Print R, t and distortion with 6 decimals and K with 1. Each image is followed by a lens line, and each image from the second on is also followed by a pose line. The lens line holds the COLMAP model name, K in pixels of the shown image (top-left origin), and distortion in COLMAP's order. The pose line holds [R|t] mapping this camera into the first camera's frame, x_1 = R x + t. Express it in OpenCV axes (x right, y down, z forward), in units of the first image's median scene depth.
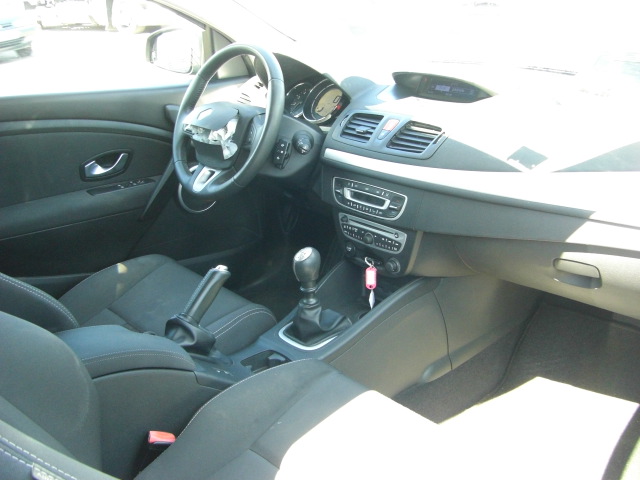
lens RADIAL K [[722.3, 0, 320.0], [0, 722.3, 240.0], [0, 0, 1]] dist [-0.232461, 0.255873]
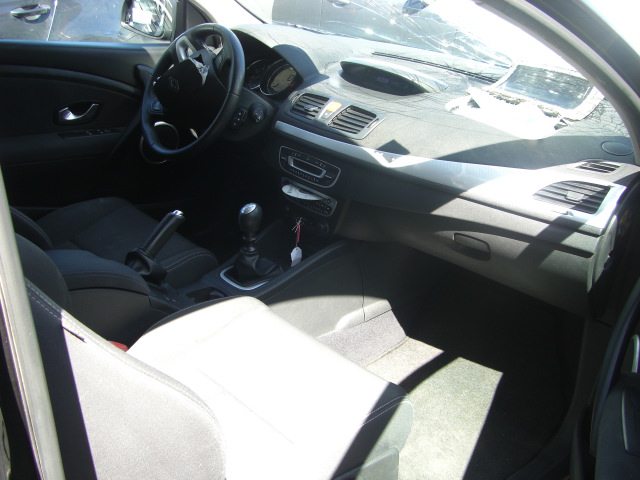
lens RADIAL K [[722.3, 0, 320.0], [0, 722.3, 240.0], [0, 0, 1]] dist [-0.232461, 0.255873]
pose [[0.990624, 0.102598, 0.090210, -0.007770], [-0.106383, 0.993592, 0.038185, 0.013129], [-0.085714, -0.047423, 0.995191, -0.175199]]
